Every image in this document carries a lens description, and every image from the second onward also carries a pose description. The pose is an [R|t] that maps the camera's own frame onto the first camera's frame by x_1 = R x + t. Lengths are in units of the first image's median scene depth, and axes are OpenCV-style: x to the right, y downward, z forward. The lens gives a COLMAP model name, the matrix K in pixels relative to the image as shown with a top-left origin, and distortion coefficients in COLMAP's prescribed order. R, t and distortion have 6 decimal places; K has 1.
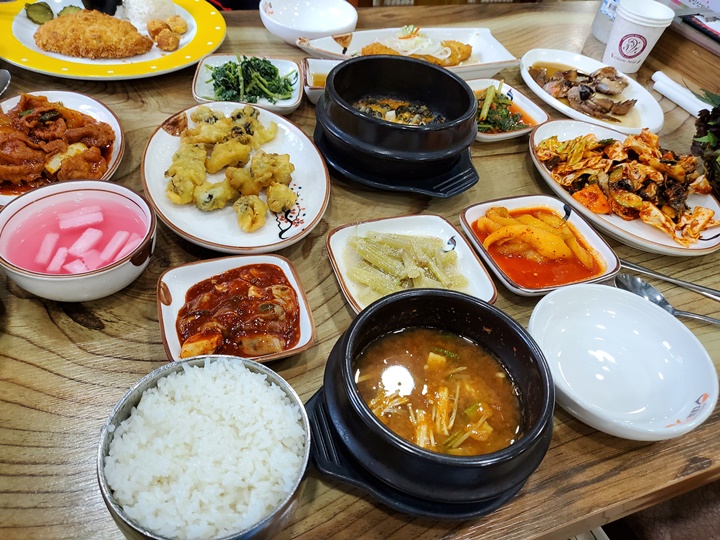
lens RADIAL K [[555.2, 0, 360.0], [0, 555.2, 270.0], [0, 0, 1]] dist [-0.005866, -0.004660]
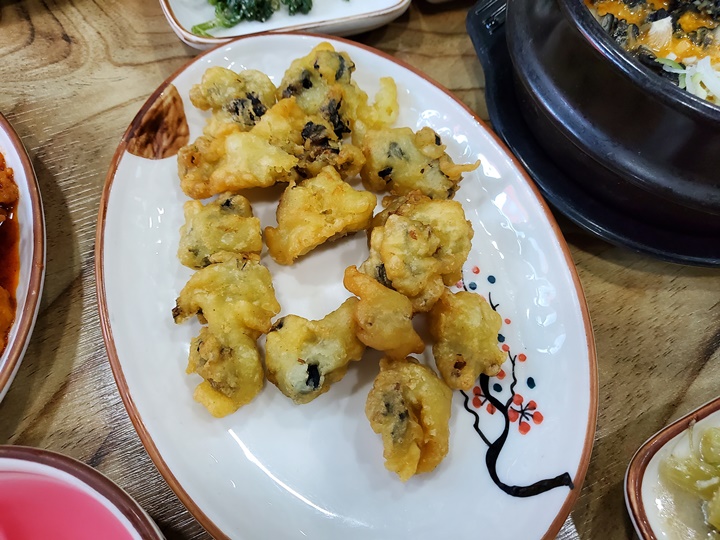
lens RADIAL K [[555.2, 0, 360.0], [0, 555.2, 270.0], [0, 0, 1]] dist [-0.005866, -0.004660]
pose [[0.996436, -0.081882, -0.020252, -0.187875], [0.083923, 0.938285, 0.335526, -0.288044], [-0.008471, -0.336030, 0.941813, 0.587807]]
